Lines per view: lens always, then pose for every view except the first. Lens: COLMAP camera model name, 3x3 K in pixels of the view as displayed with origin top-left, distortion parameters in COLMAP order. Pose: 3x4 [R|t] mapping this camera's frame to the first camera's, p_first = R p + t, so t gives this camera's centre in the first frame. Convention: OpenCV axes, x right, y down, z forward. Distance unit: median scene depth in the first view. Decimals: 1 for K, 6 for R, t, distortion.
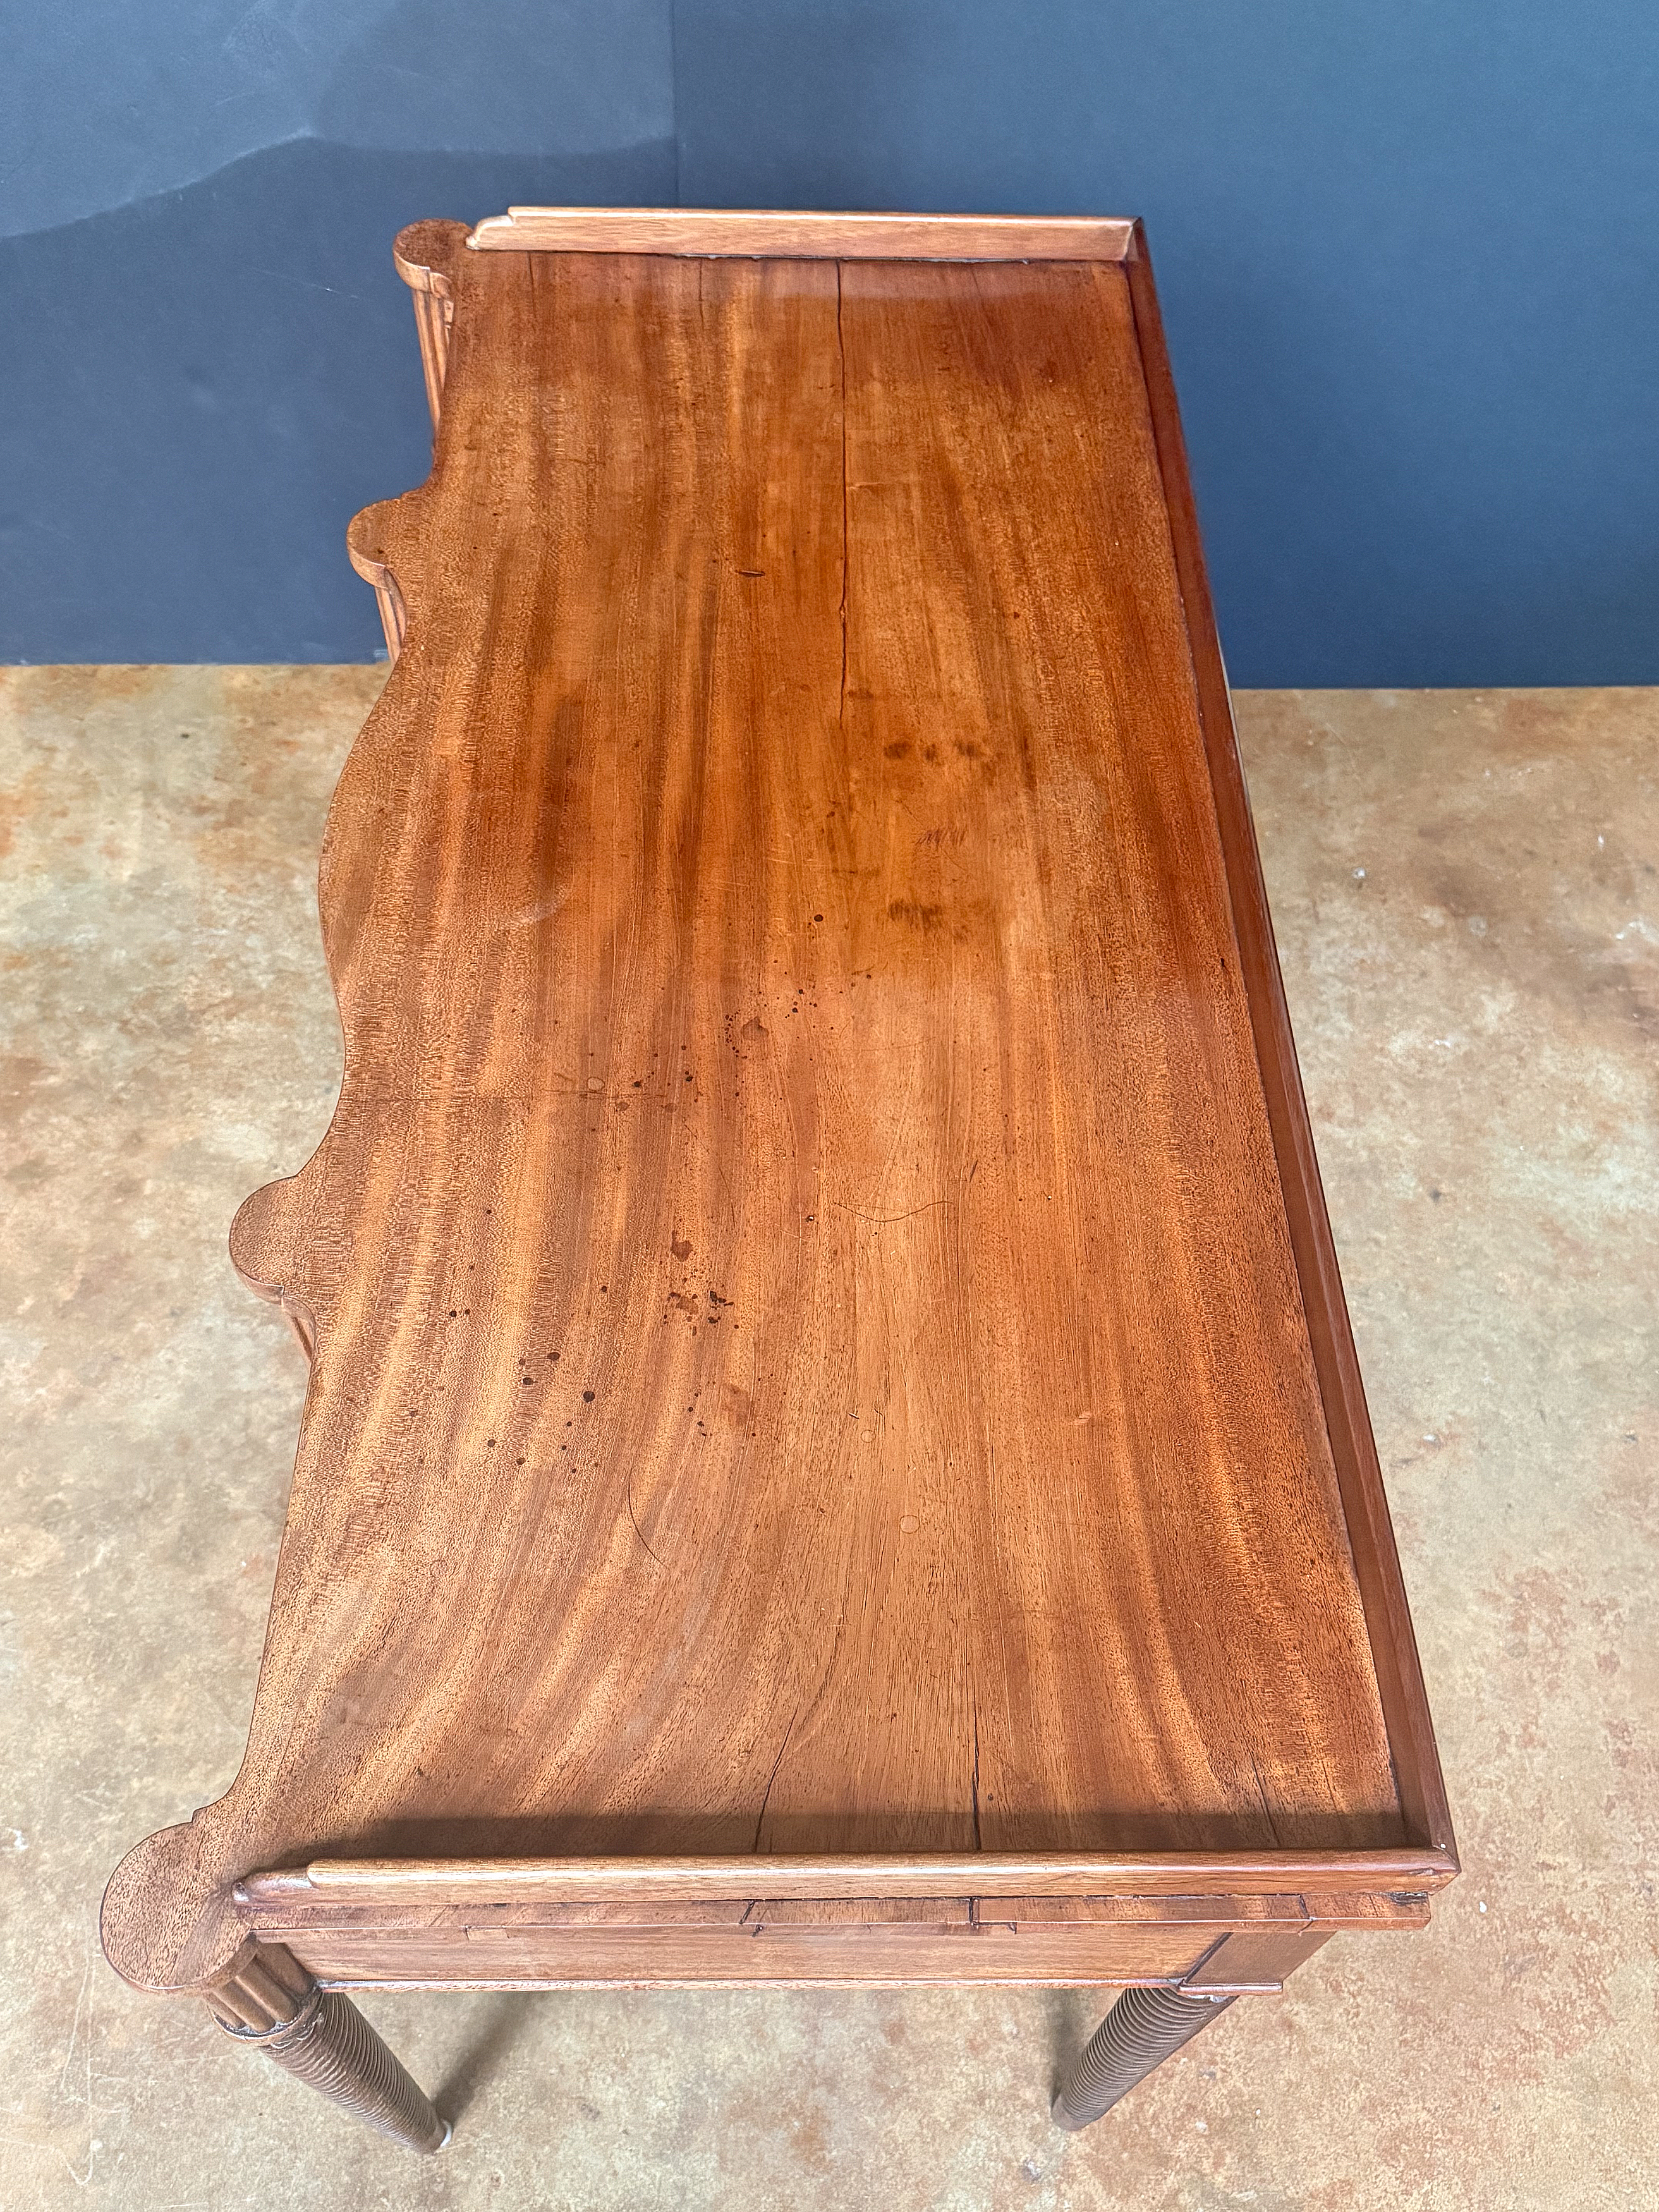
lens RADIAL K [[1957.8, 0, 824.1], [0, 1957.8, 1110.6], [0, 0, 1]] dist [0.061604, -0.050502]
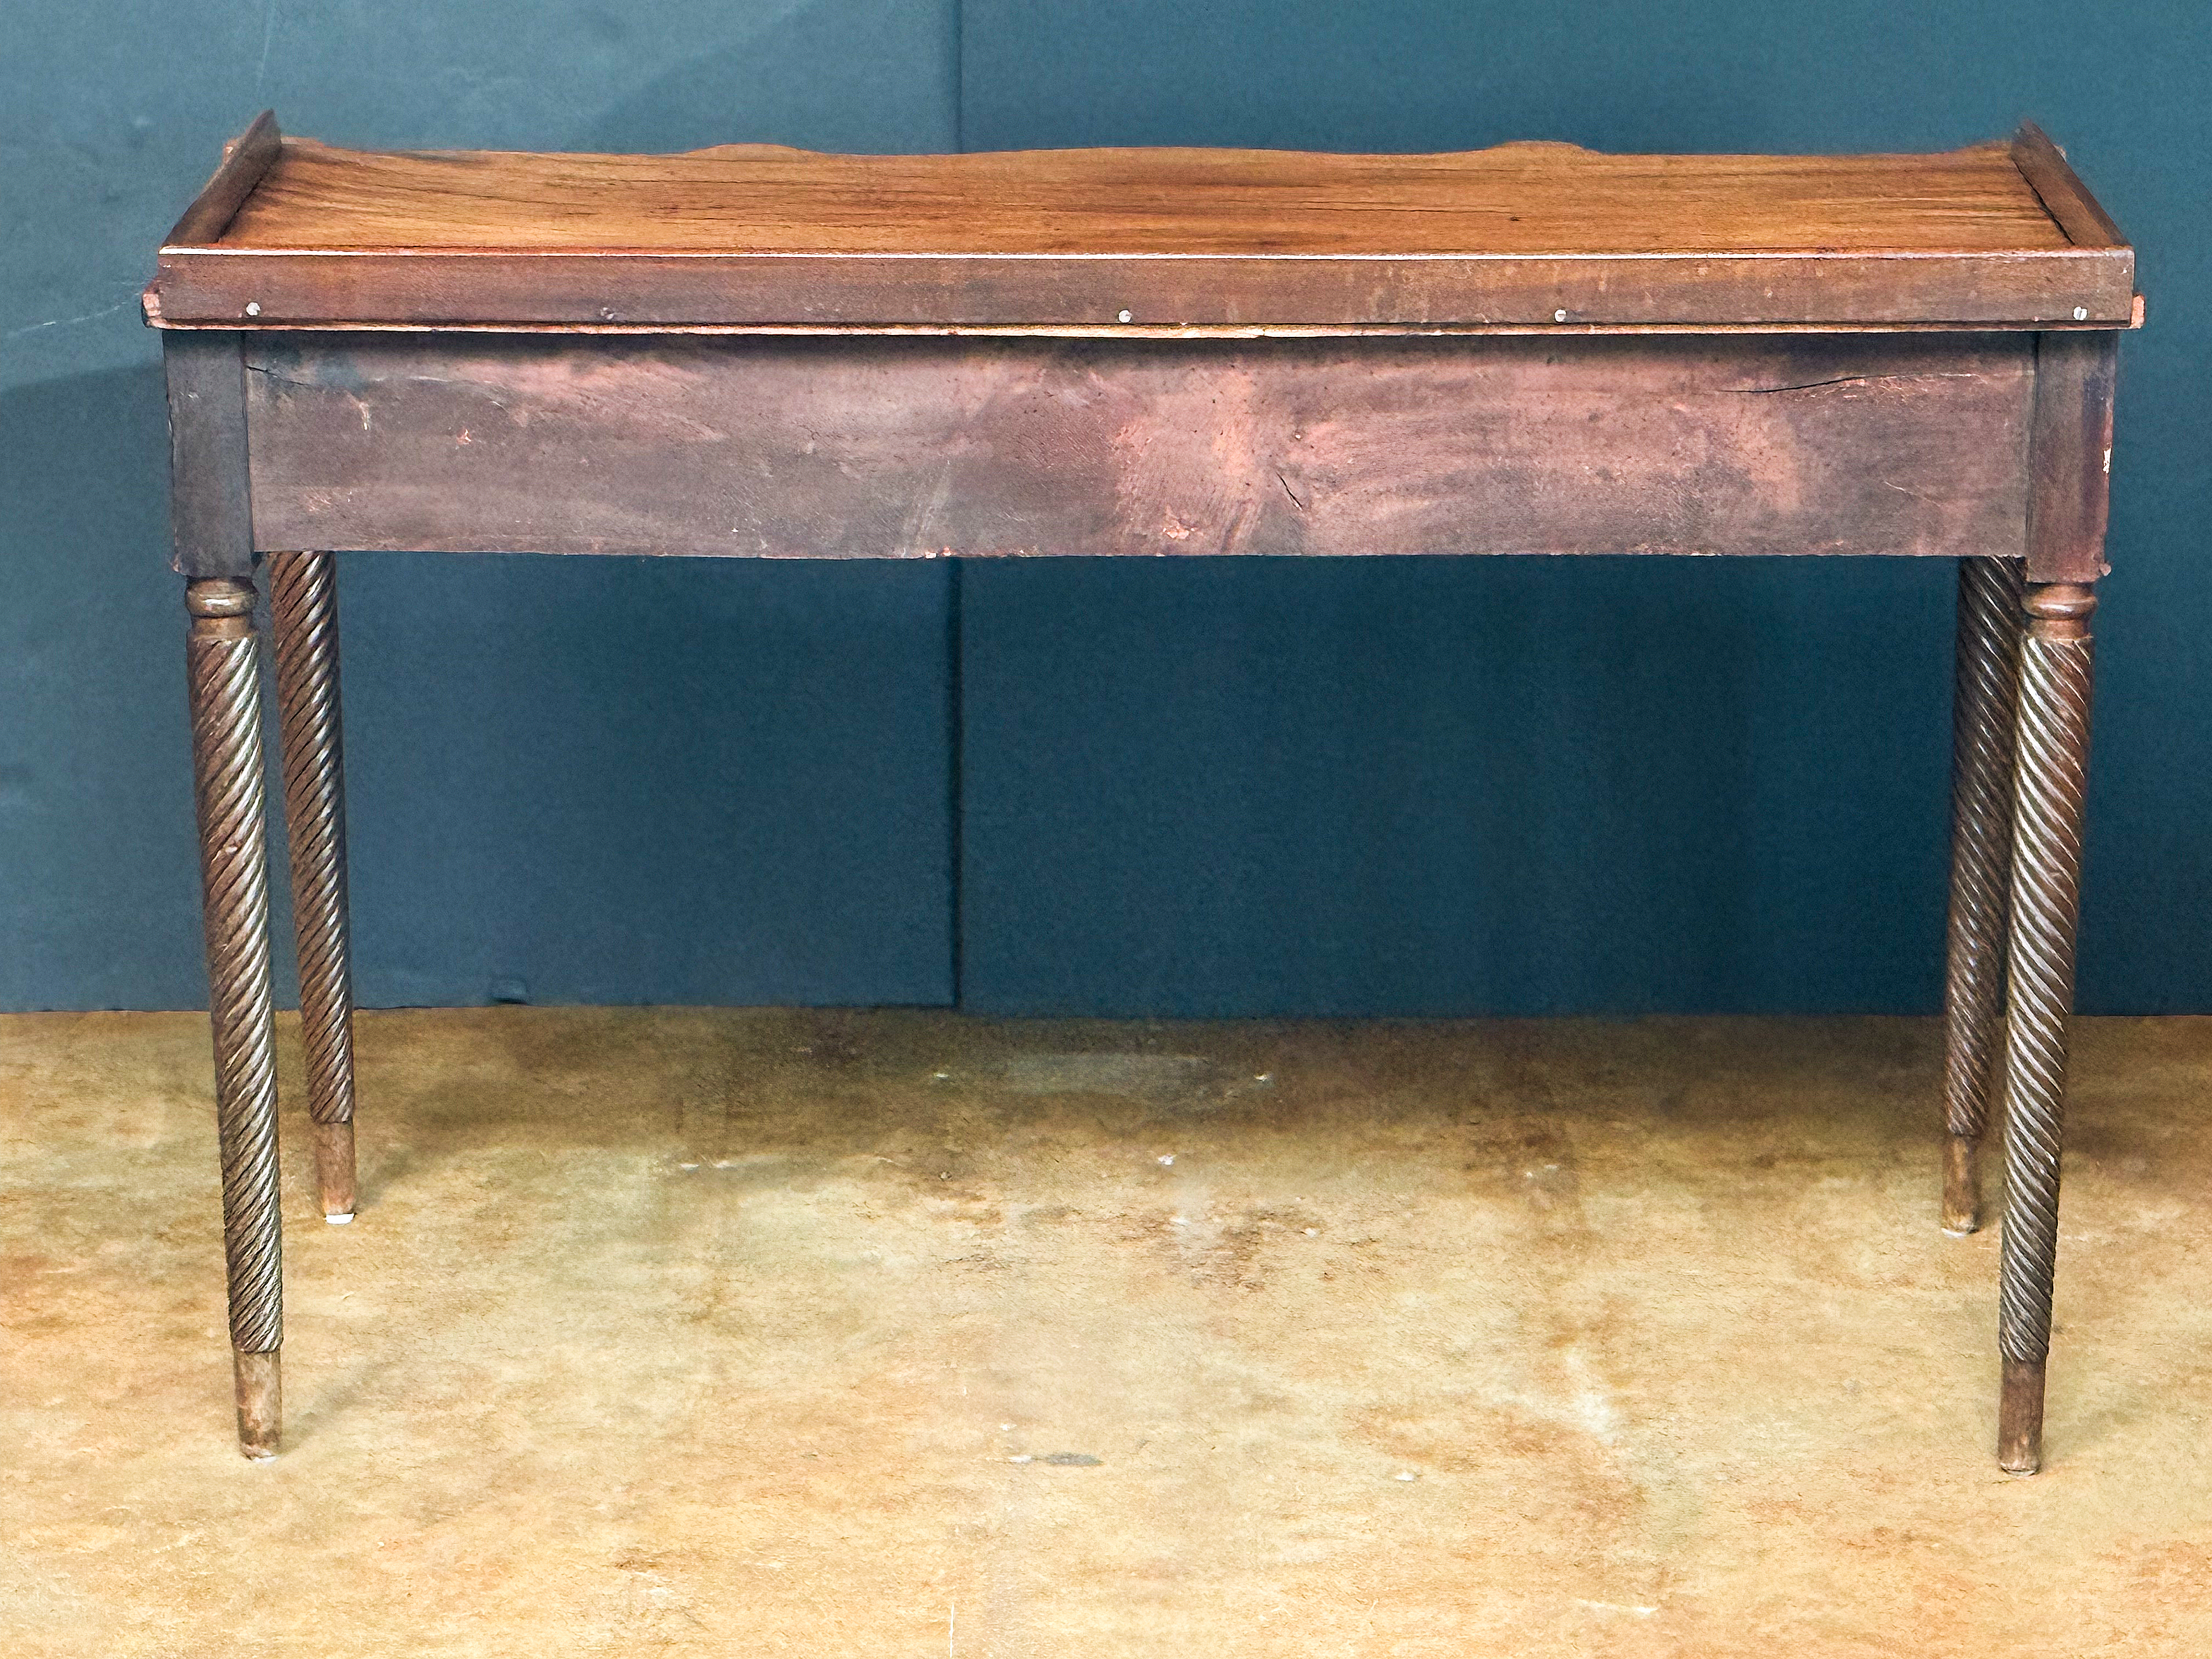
lens RADIAL K [[6399.8, 0, 1087.6], [0, 6399.8, 801.2], [0, 0, 1]] dist [0.048233, 0.000000]
pose [[0.999586, -0.027892, -0.007078, -0.008120], [0.016834, 0.766271, -0.642297, 1.336749], [0.023338, 0.641911, 0.766424, -0.848360]]
